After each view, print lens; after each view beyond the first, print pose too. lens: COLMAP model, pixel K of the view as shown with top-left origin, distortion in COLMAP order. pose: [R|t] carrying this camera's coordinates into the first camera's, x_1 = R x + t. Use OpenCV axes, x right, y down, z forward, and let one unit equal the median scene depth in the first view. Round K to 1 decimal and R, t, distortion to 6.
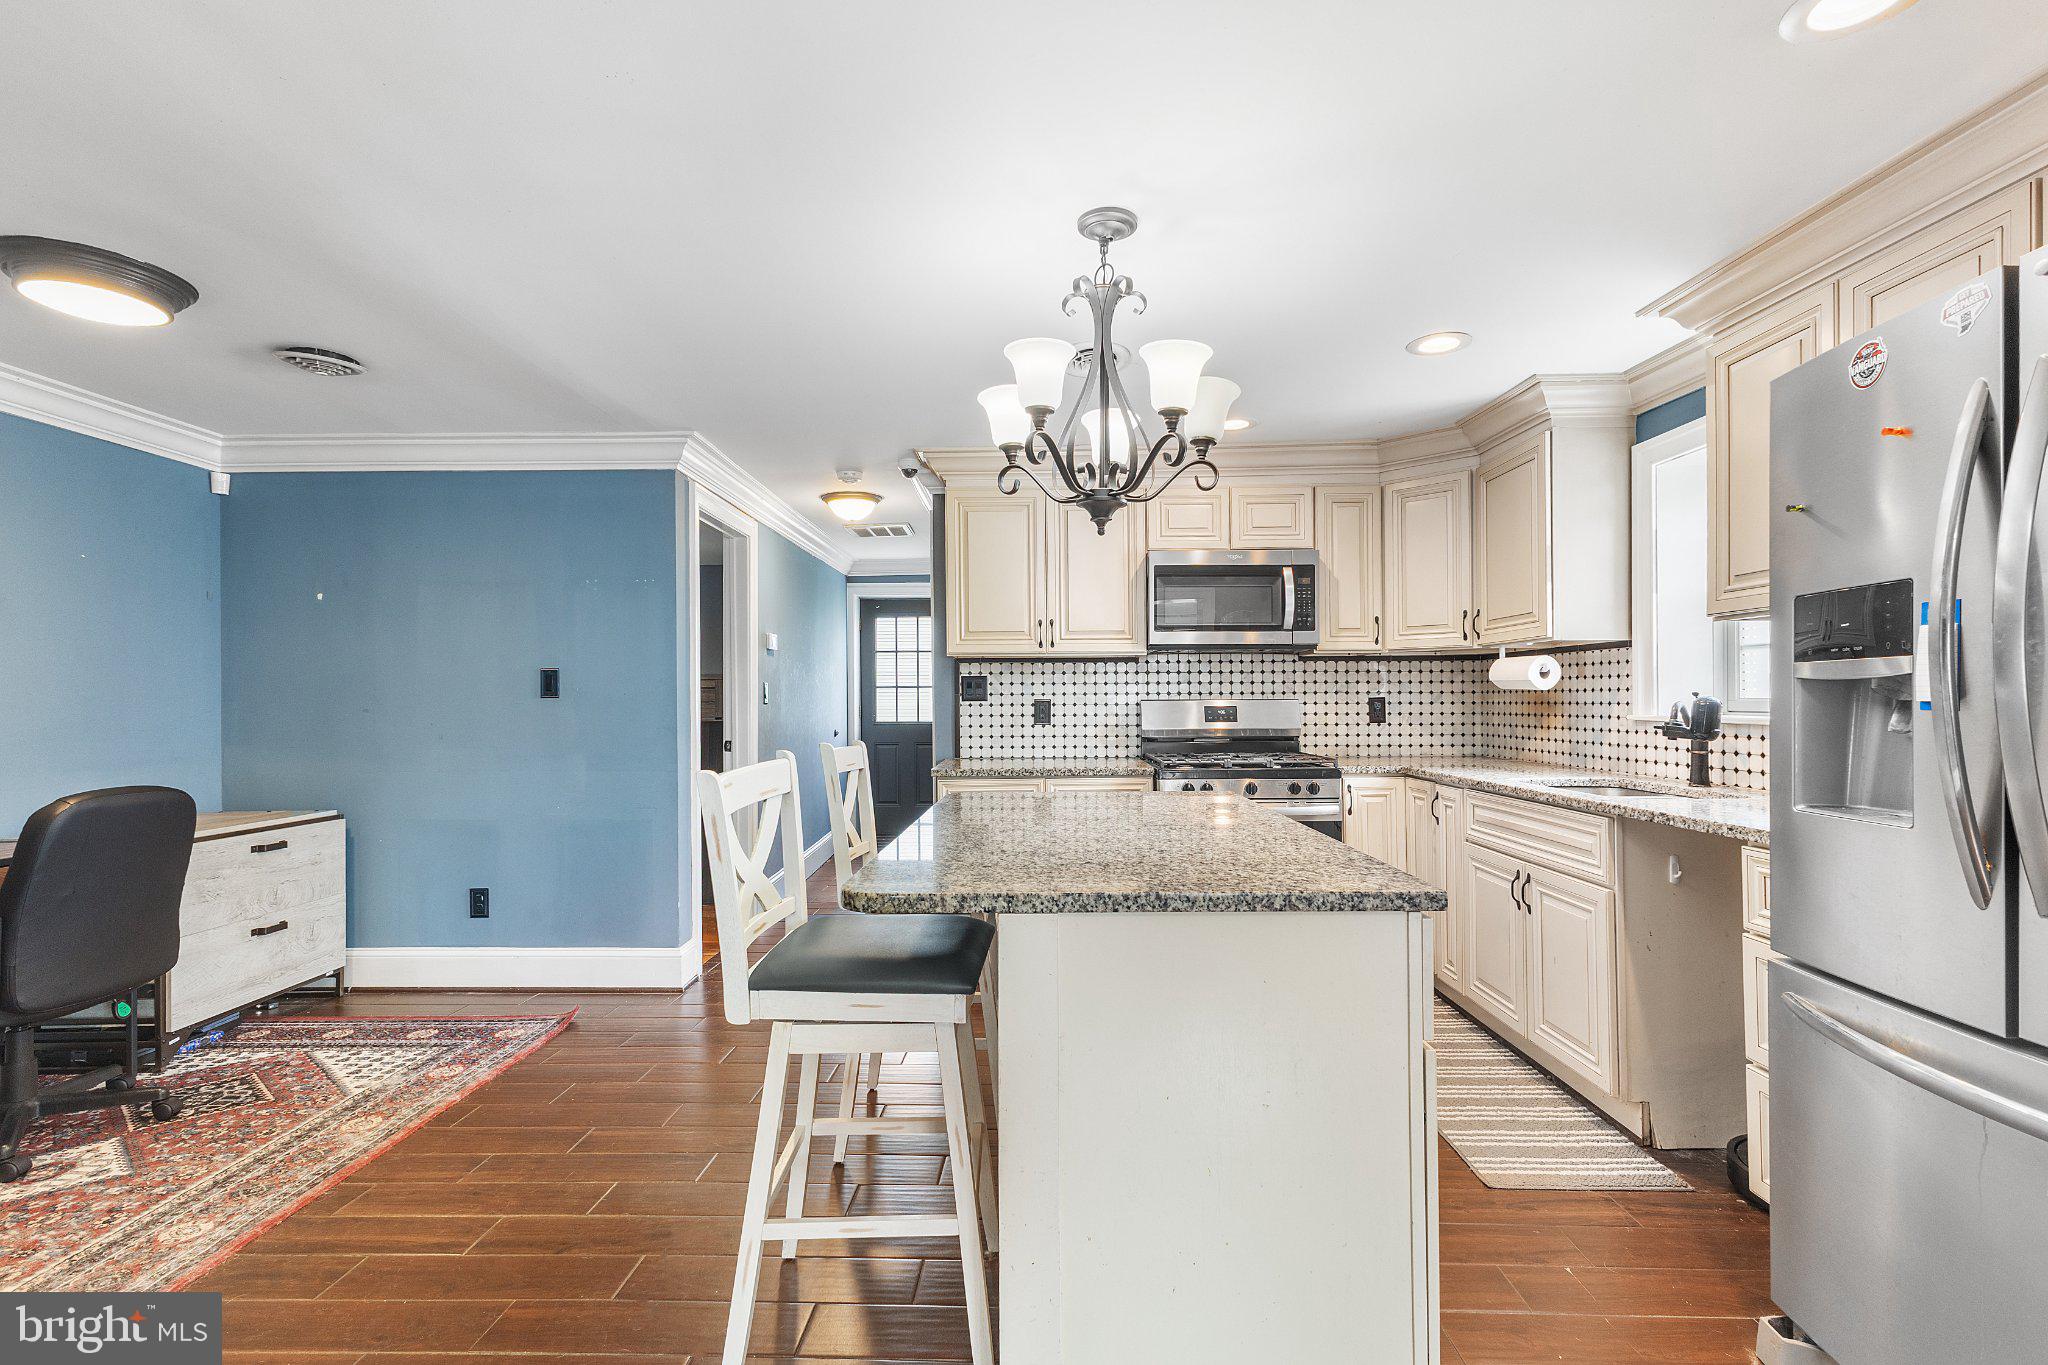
lens RADIAL K [[907.5, 0, 996.6], [0, 907.5, 683.7], [0, 0, 1]] dist [0.000889, 0.000071]
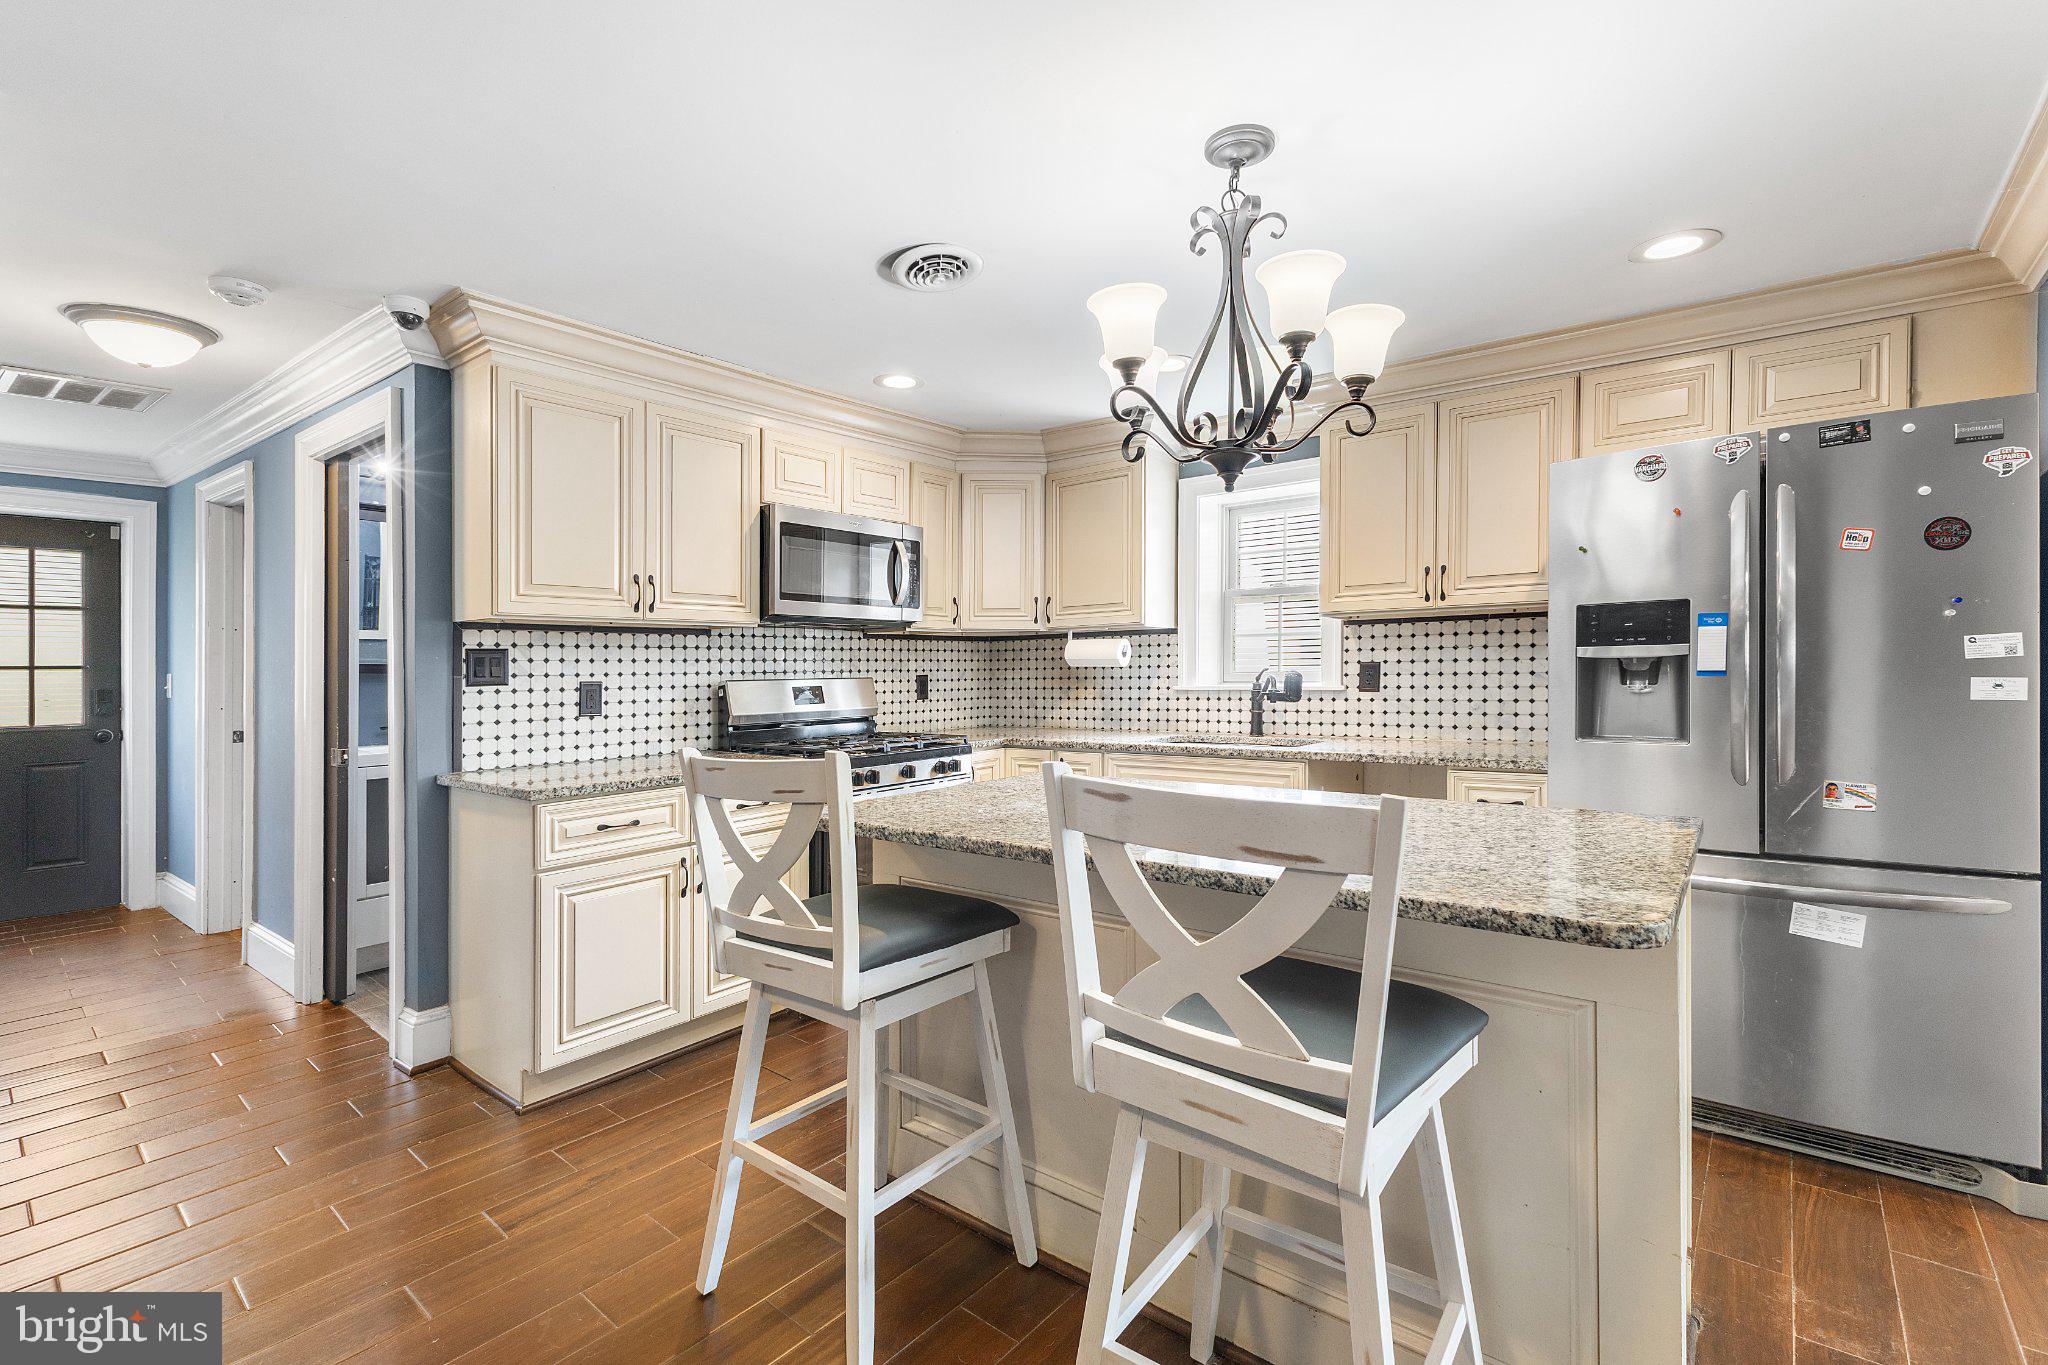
lens RADIAL K [[894.8, 0, 999.3], [0, 894.8, 664.8], [0, 0, 1]] dist [0.001684, 0.000206]
pose [[0.609840, 0.000226, 0.792525, -0.339372], [-0.001051, 0.999999, 0.000524, 0.002774], [-0.792524, -0.001153, 0.609839, 0.304436]]
